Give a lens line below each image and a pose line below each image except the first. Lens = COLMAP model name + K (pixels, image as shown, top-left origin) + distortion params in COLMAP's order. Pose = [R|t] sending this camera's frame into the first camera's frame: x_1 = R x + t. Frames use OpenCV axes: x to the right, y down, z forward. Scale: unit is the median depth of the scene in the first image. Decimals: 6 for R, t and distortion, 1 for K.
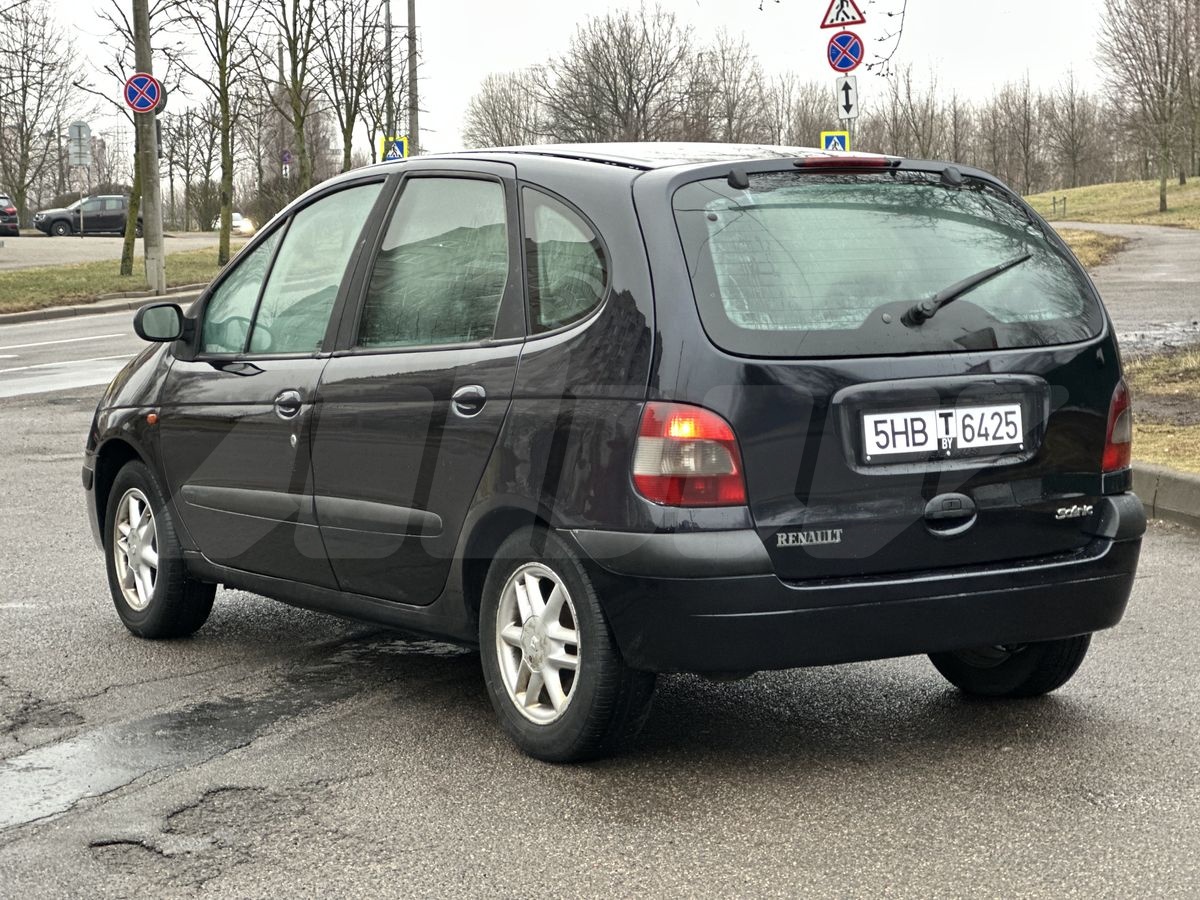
lens RADIAL K [[2624.6, 0, 600.3], [0, 2624.6, 422.0], [0, 0, 1]] dist [-0.359209, 9.673934]
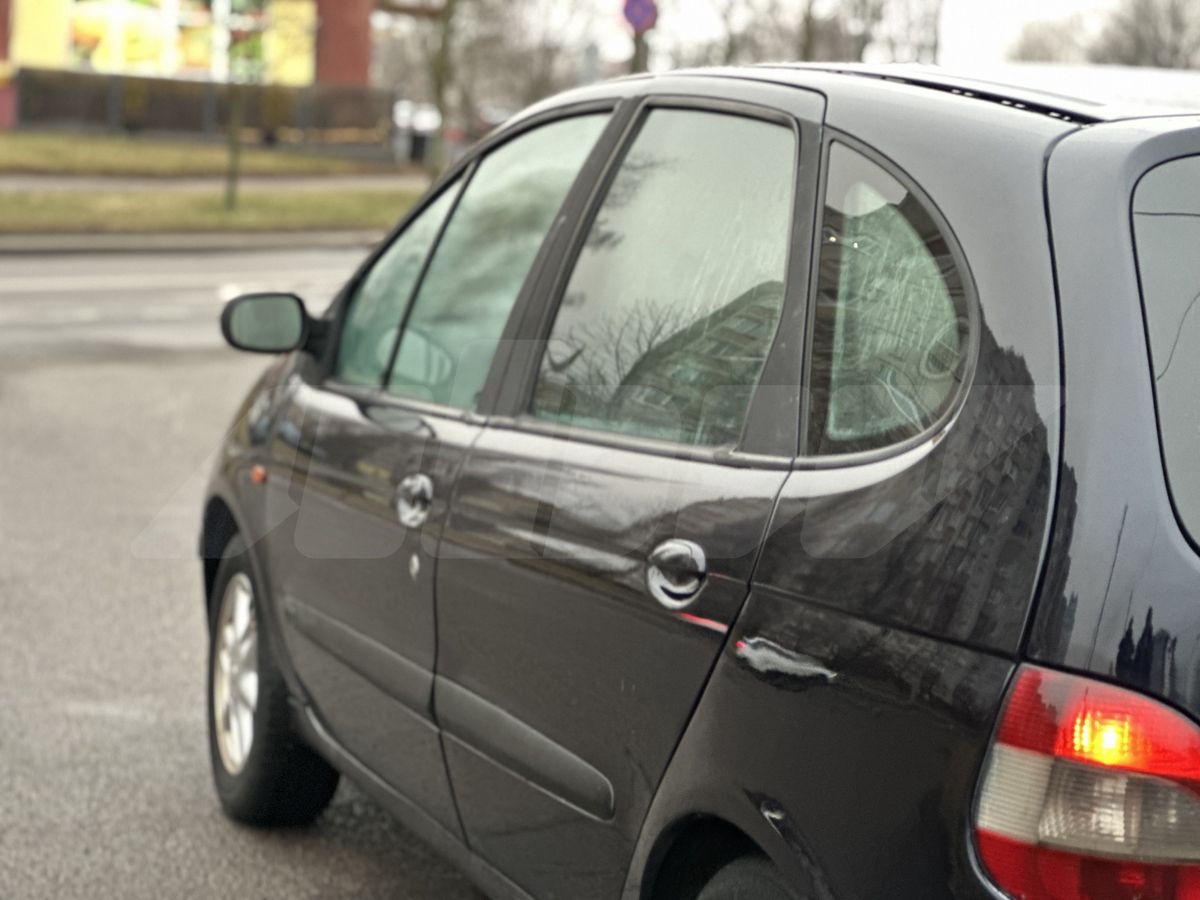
lens RADIAL K [[2695.5, 0, 600.0], [0, 2695.5, 450.0], [0, 0, 1]] dist [0.239250, 0.077611]
pose [[0.979928, 0.093448, -0.176095, 0.023062], [-0.088116, 0.995390, 0.037879, -0.049064], [0.178823, -0.021602, 0.983644, 0.506679]]
